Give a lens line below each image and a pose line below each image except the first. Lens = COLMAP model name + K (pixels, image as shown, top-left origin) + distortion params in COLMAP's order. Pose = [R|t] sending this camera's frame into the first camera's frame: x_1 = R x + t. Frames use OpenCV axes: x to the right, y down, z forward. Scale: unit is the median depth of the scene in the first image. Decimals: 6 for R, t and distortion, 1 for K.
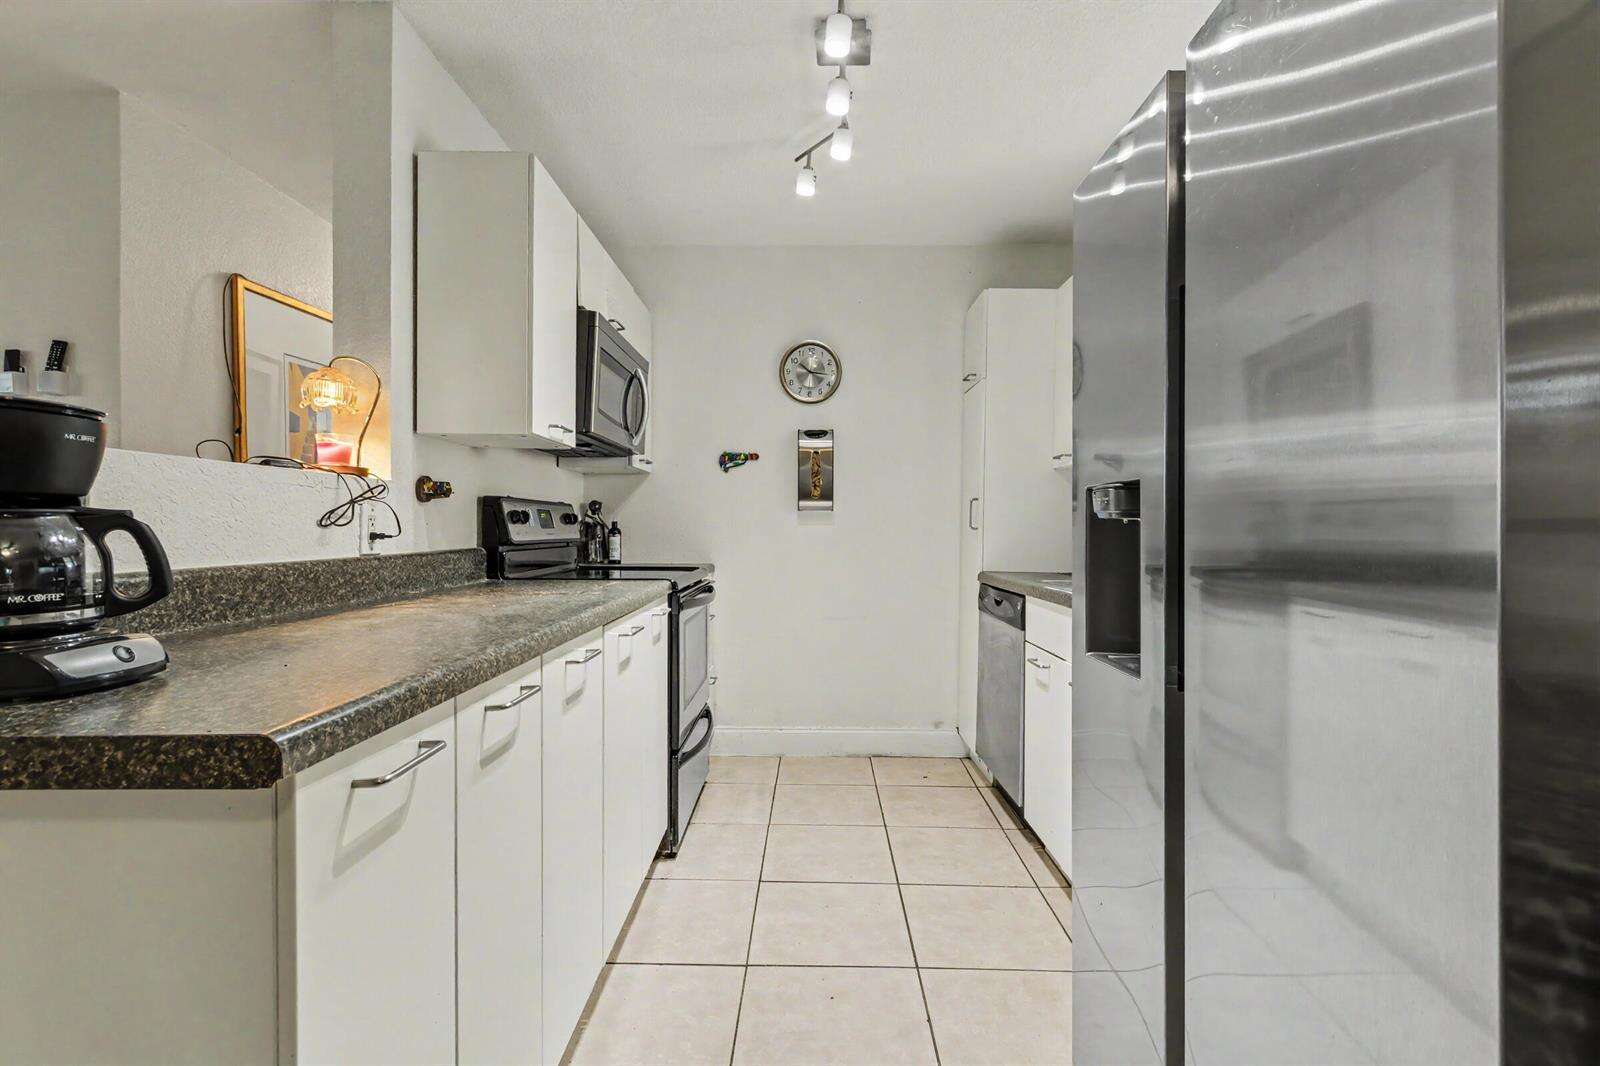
lens RADIAL K [[731.5, 0, 803.3], [0, 731.5, 531.7], [0, 0, 1]] dist [0.003212, 0.000324]
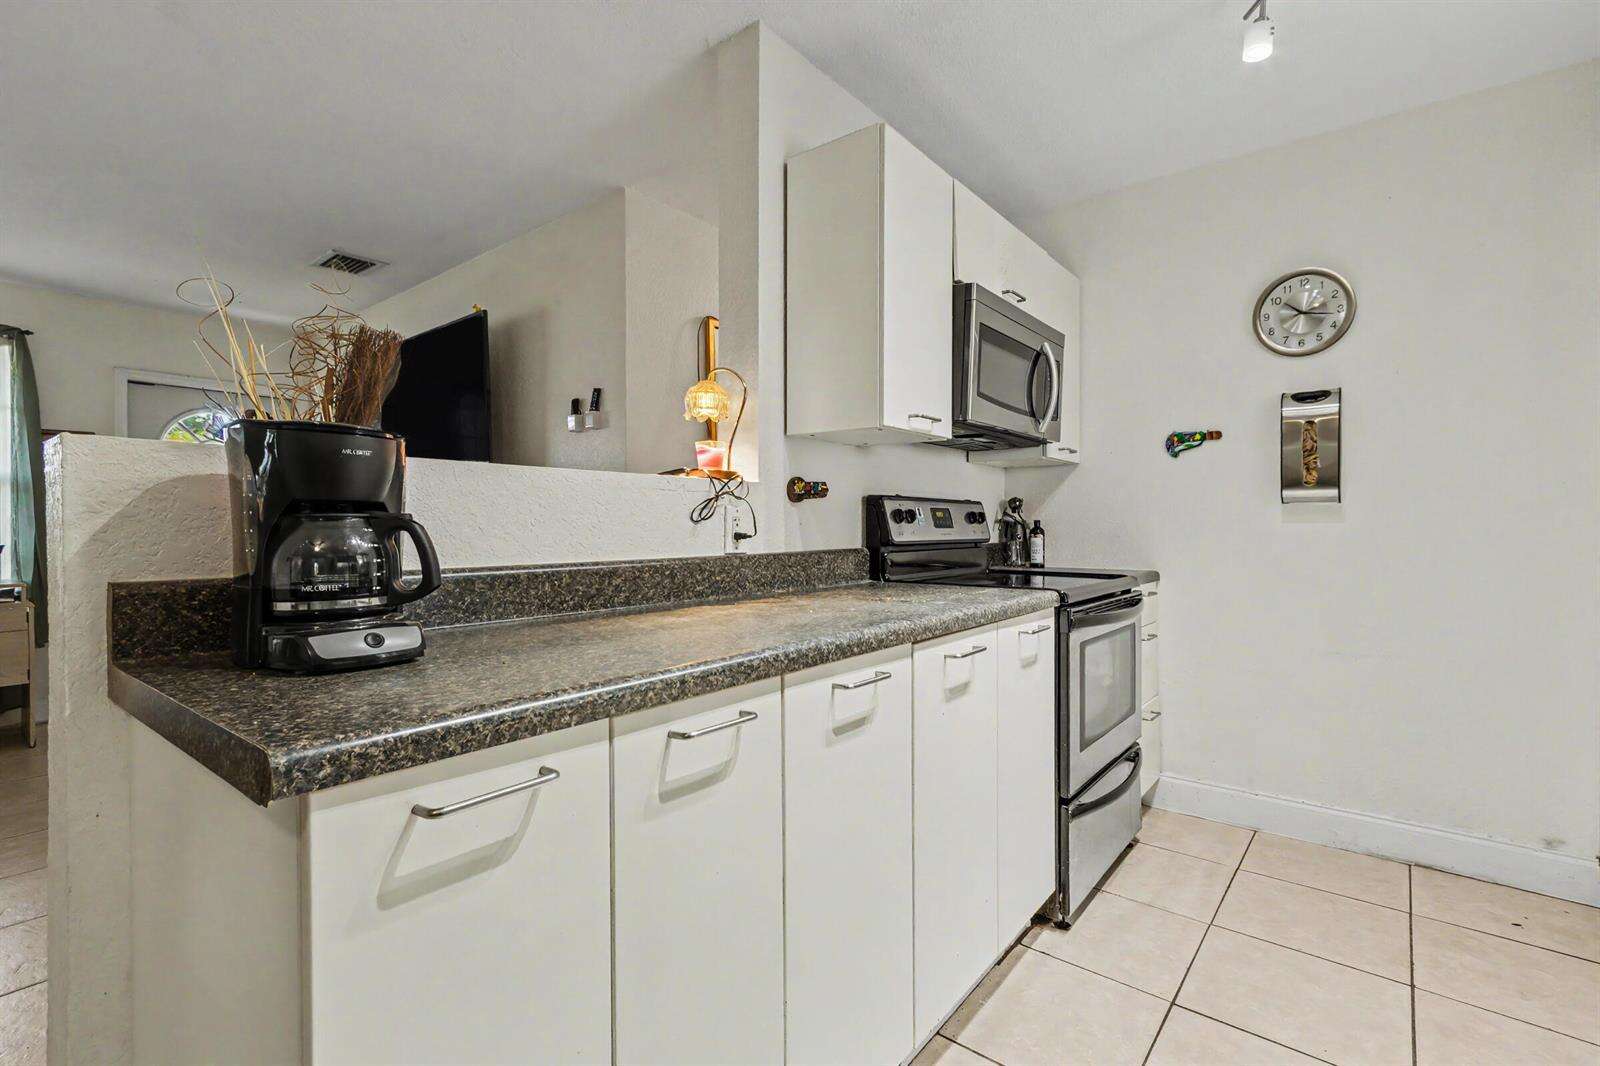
lens RADIAL K [[731.5, 0, 804.6], [0, 731.5, 530.1], [0, 0, 1]] dist [0.003212, 0.000324]
pose [[0.787443, 0.000199, -0.616388, 0.100306], [-0.000870, 0.999999, -0.000789, -0.001249], [0.616387, 0.001157, 0.787443, 0.175330]]
